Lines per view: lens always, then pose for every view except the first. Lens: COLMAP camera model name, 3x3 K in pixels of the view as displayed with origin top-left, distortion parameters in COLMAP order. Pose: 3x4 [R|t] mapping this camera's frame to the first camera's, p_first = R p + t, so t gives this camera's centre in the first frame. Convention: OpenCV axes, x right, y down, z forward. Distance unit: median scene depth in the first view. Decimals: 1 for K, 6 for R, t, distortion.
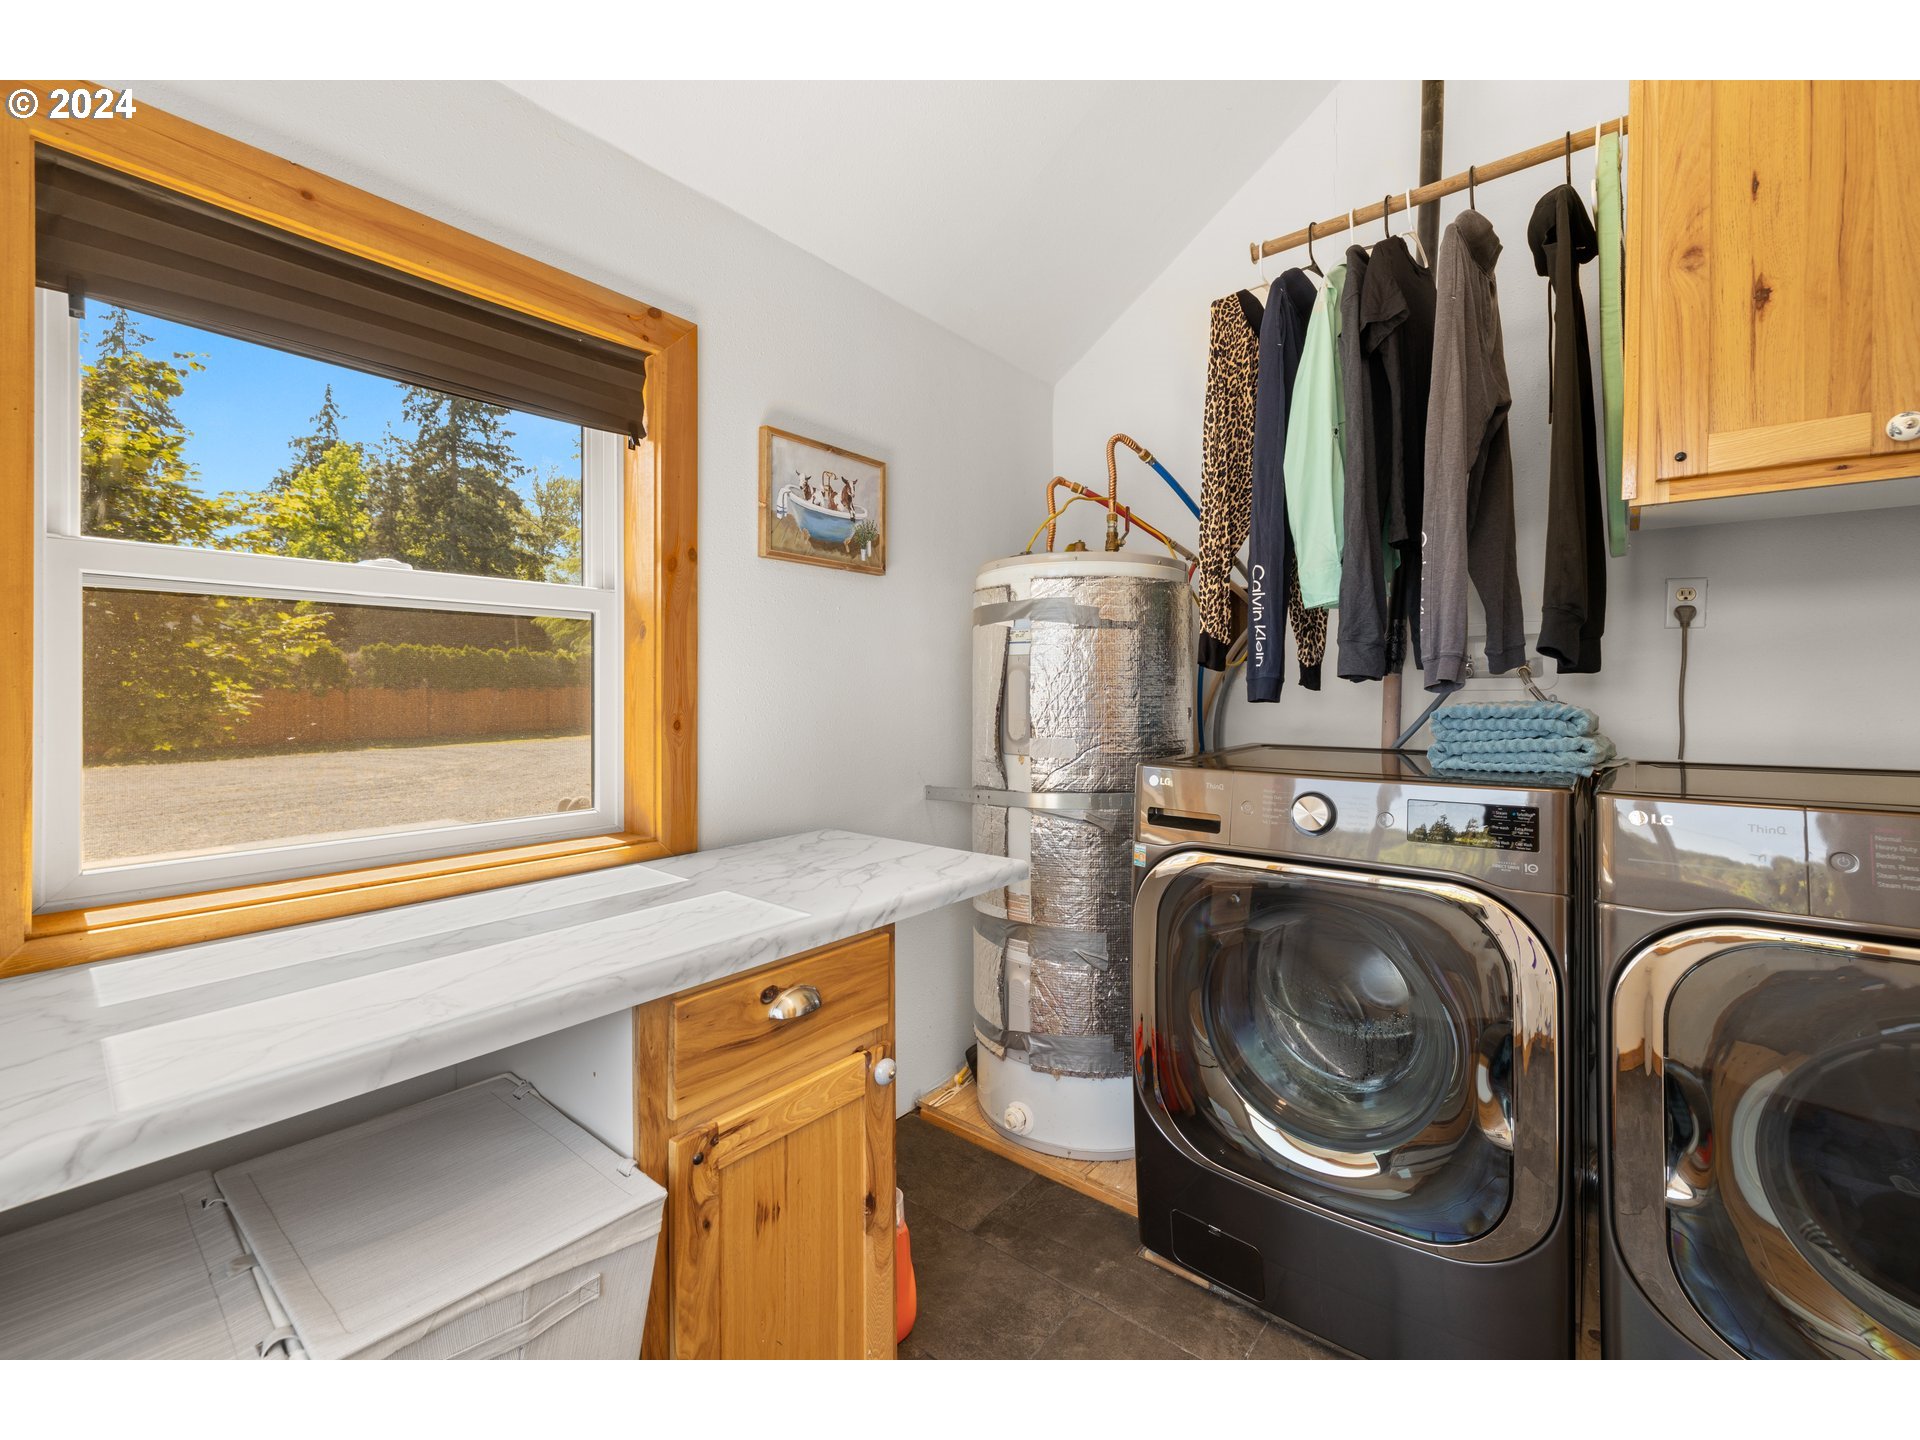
lens RADIAL K [[810.0, 0, 947.9], [0, 810.0, 689.5], [0, 0, 1]] dist [0.001624, 0.000202]
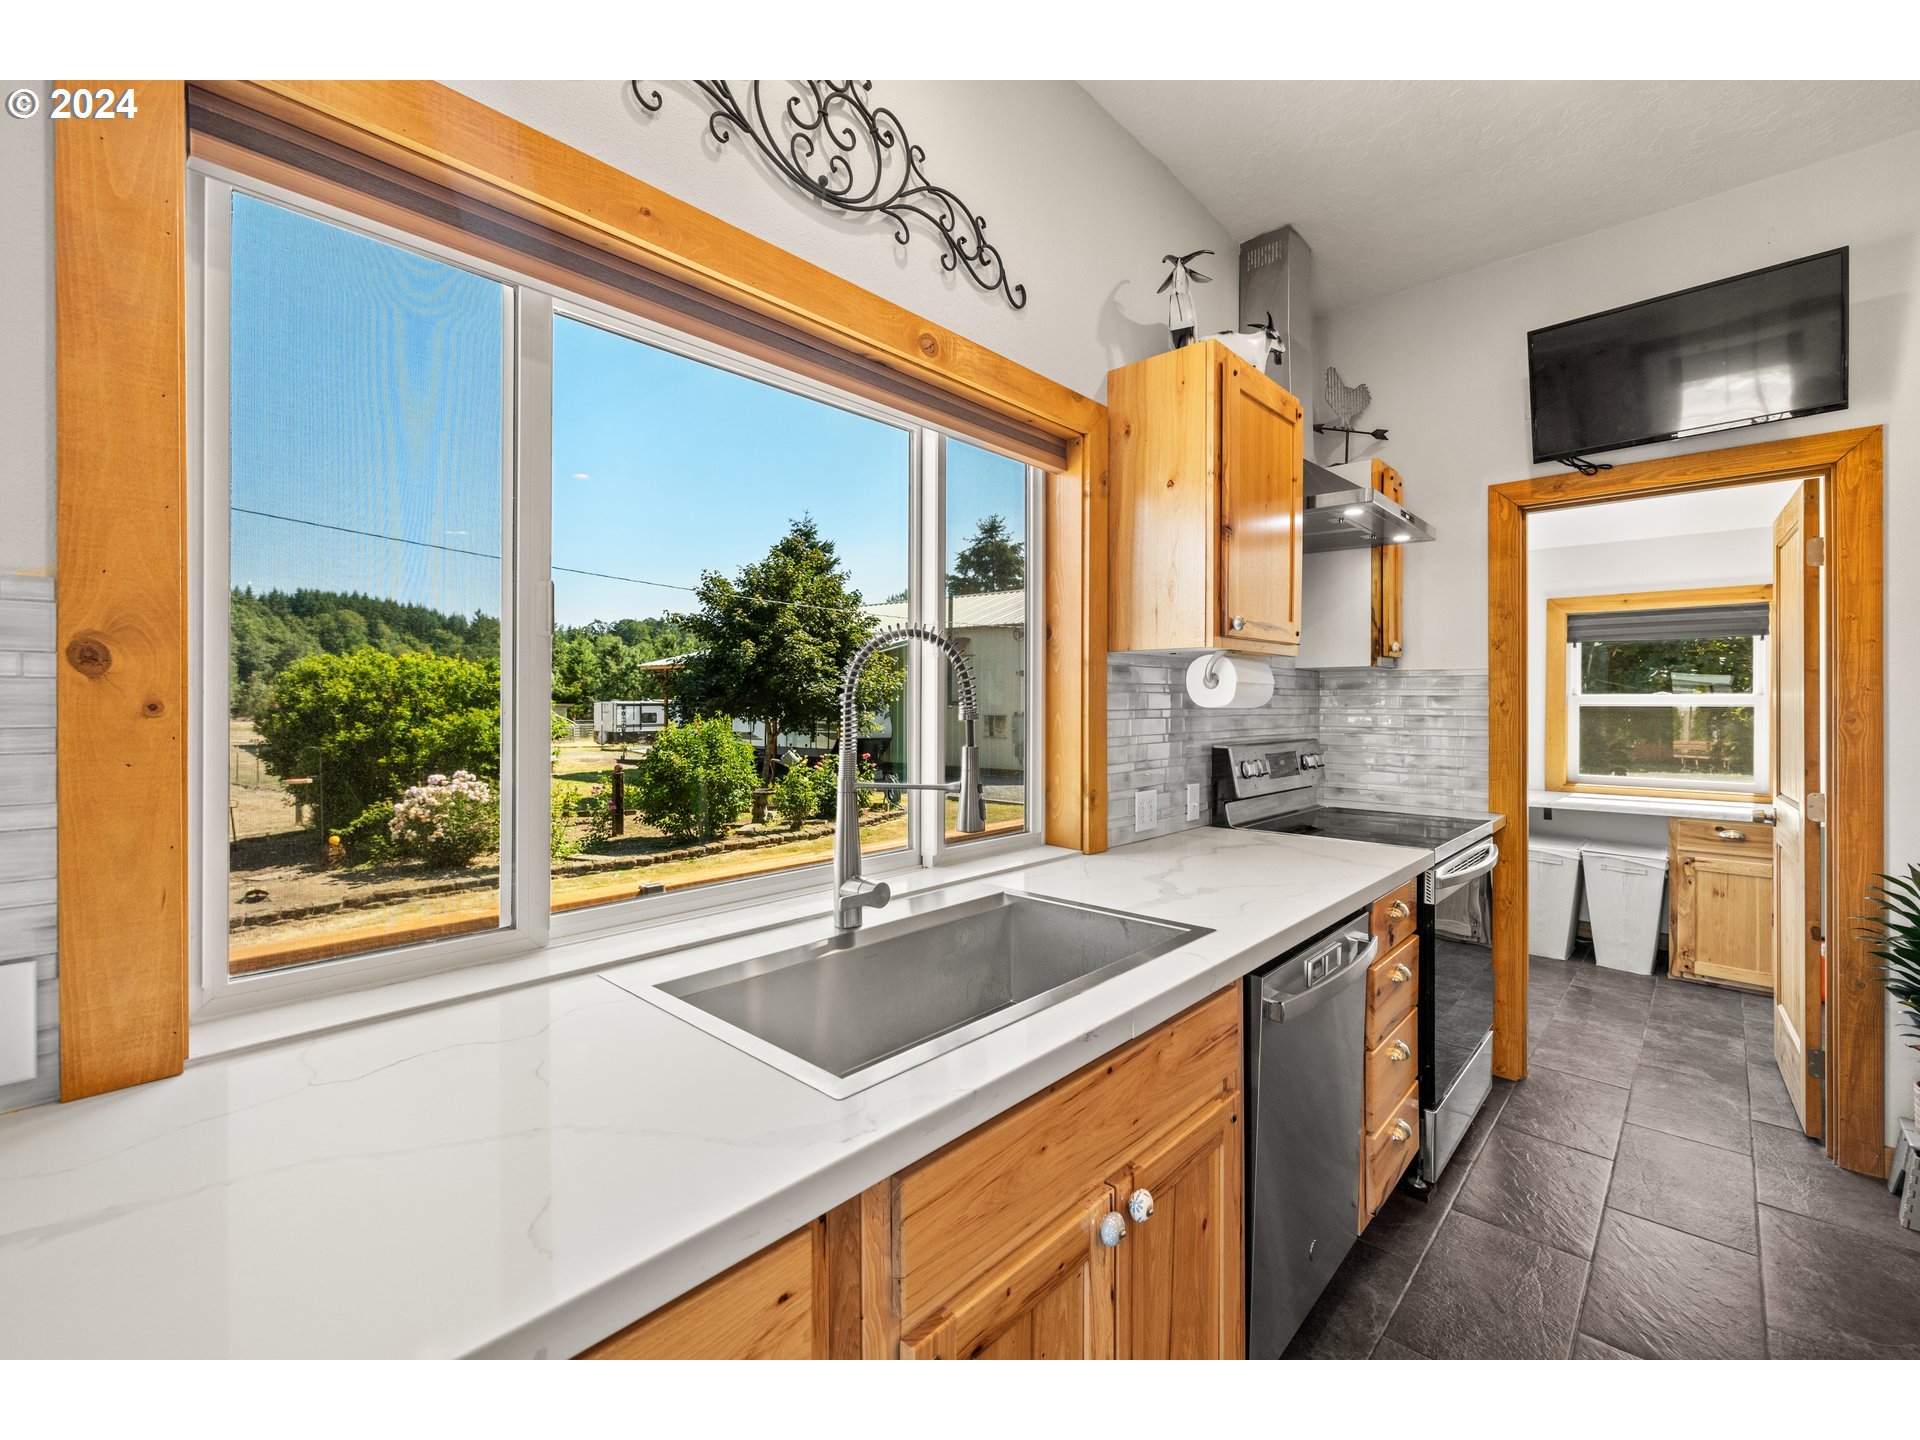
lens RADIAL K [[810.0, 0, 955.3], [0, 810.0, 715.8], [0, 0, 1]] dist [0.001624, 0.000202]
pose [[-0.060515, 0.007669, -0.998138, 3.382517], [-0.002622, 0.999966, 0.007842, -0.114336], [0.998164, 0.003091, -0.060493, -2.001021]]
